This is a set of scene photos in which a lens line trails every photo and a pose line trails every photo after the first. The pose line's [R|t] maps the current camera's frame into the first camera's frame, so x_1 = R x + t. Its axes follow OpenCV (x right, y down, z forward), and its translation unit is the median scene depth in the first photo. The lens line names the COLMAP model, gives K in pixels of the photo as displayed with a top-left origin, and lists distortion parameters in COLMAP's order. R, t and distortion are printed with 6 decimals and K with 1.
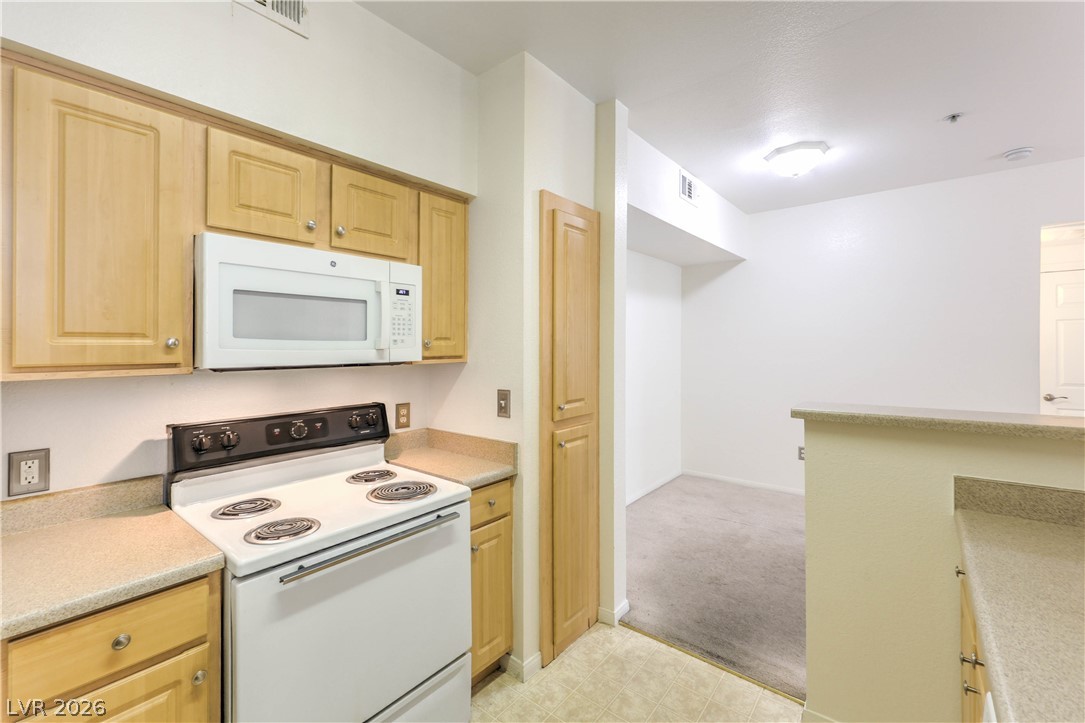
lens RADIAL K [[456.3, 0, 546.0], [0, 456.3, 349.0], [0, 0, 1]] dist [0.004920, 0.000694]
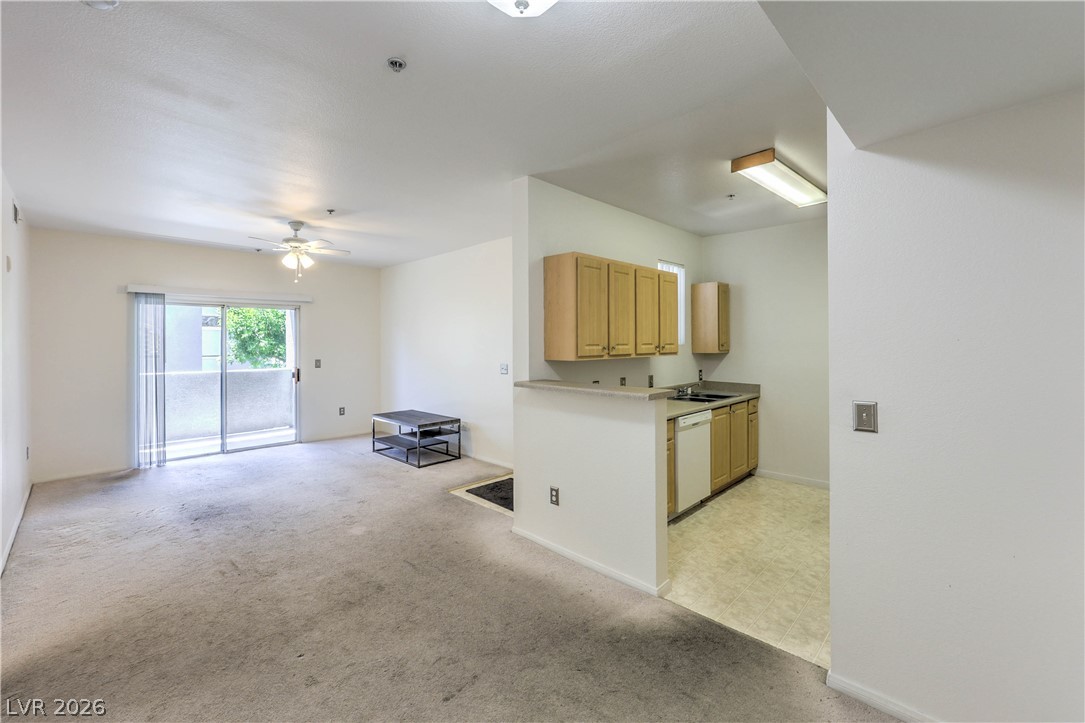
lens RADIAL K [[456.3, 0, 546.8], [0, 456.3, 346.8], [0, 0, 1]] dist [0.004920, 0.000694]
pose [[-0.995181, 0.010671, 0.097471, 0.774888], [0.011909, 0.999856, 0.012125, -0.040348], [-0.097328, 0.013227, -0.995164, 2.451662]]
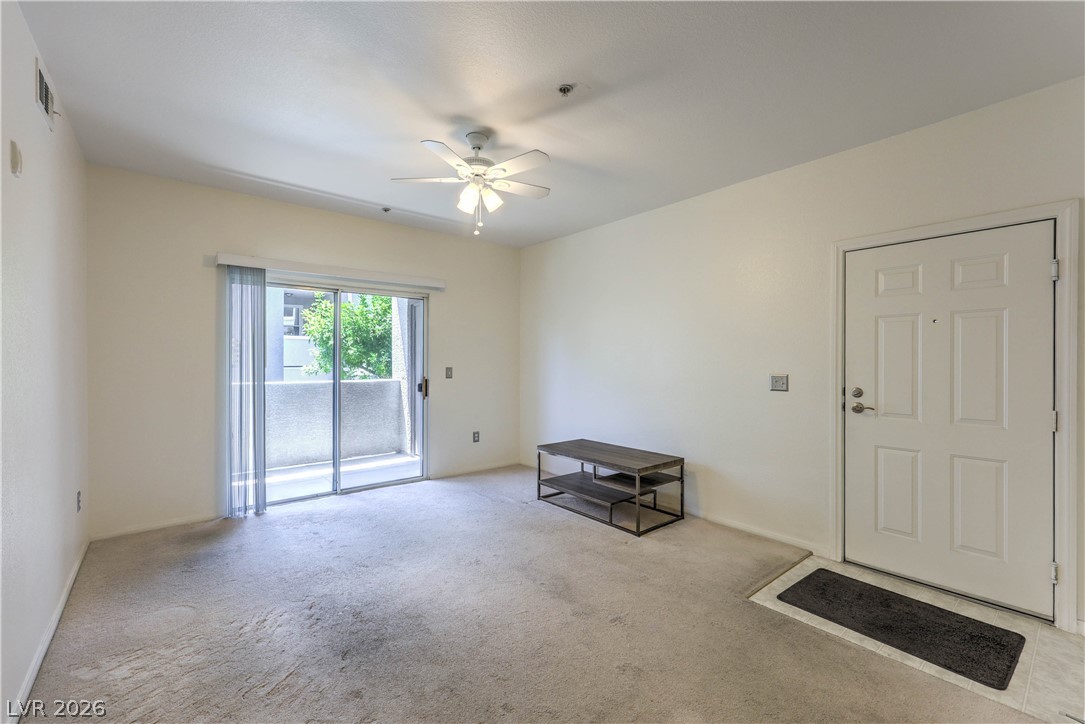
lens RADIAL K [[456.3, 0, 546.3], [0, 456.3, 366.3], [0, 0, 1]] dist [0.004920, 0.000694]
pose [[-0.980710, 0.000885, 0.195467, 1.875433], [0.004402, 0.999836, 0.017555, 0.034746], [-0.195420, 0.018077, -0.980553, 1.525534]]
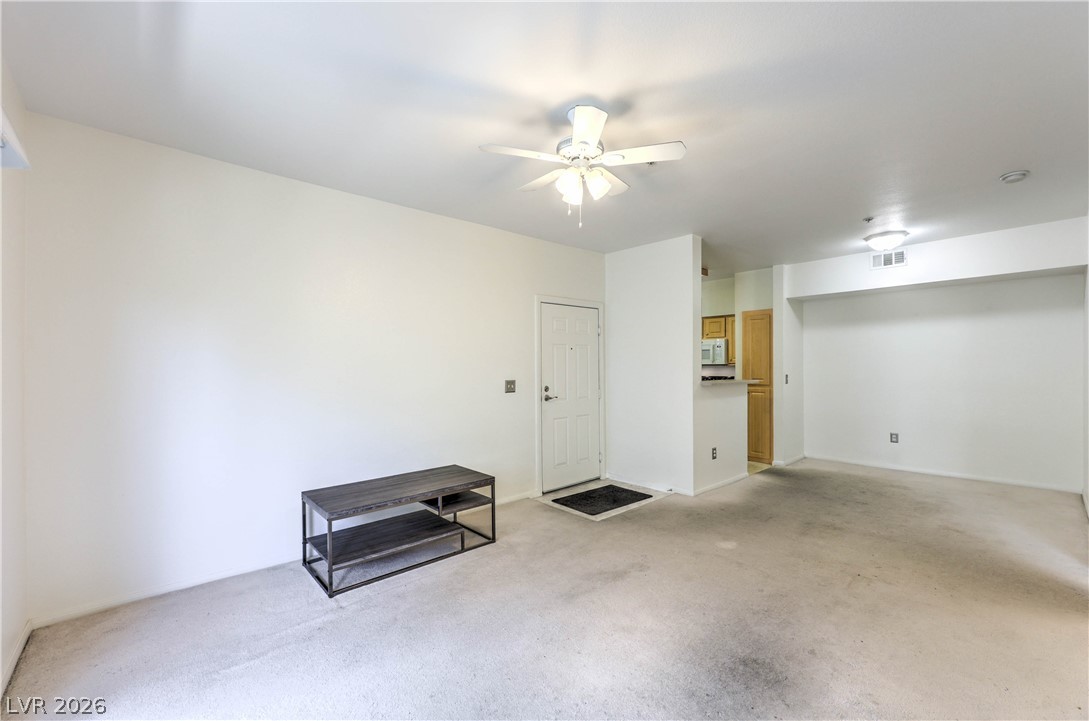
lens RADIAL K [[449.0, 0, 561.5], [0, 449.0, 367.1], [0, 0, 1]] dist [0.016086, 0.000685]
pose [[-0.134062, 0.010203, -0.990920, 3.683562], [0.003057, 0.999946, 0.009882, 0.009048], [0.990968, -0.001704, -0.134086, 0.185927]]
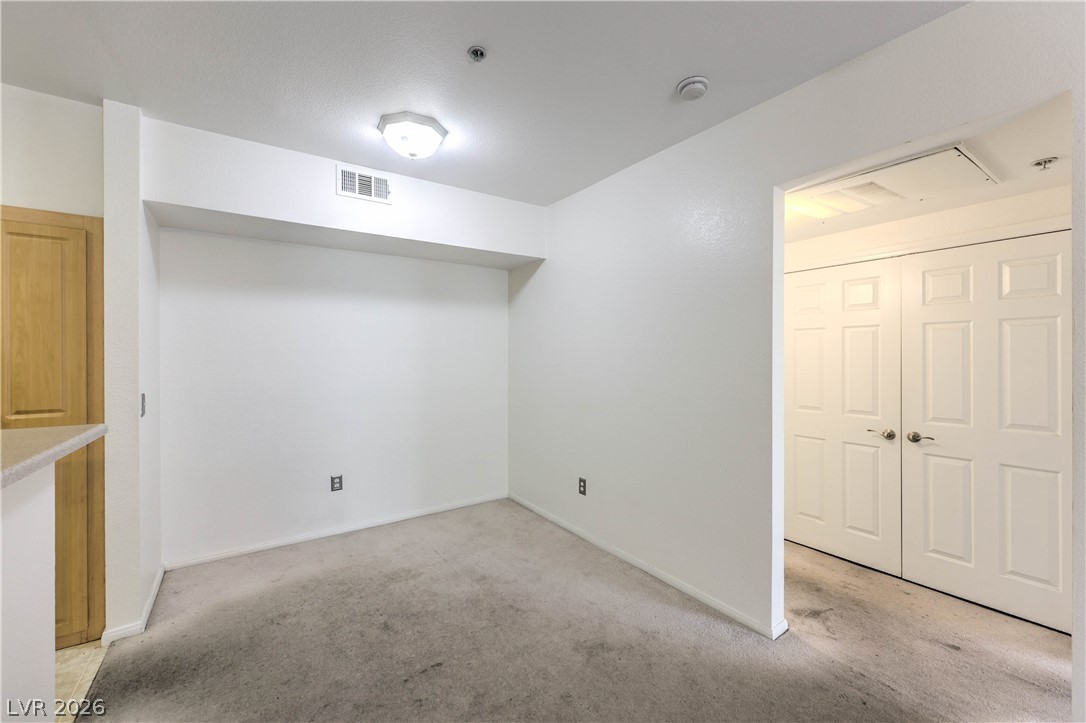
lens RADIAL K [[456.7, 0, 549.3], [0, 456.7, 358.4], [0, 0, 1]] dist [0.004920, 0.000694]
pose [[0.959794, 0.012058, -0.280446, 1.687412], [-0.010041, 0.999912, 0.008627, -0.025079], [0.280525, -0.005464, 0.959831, 0.429999]]
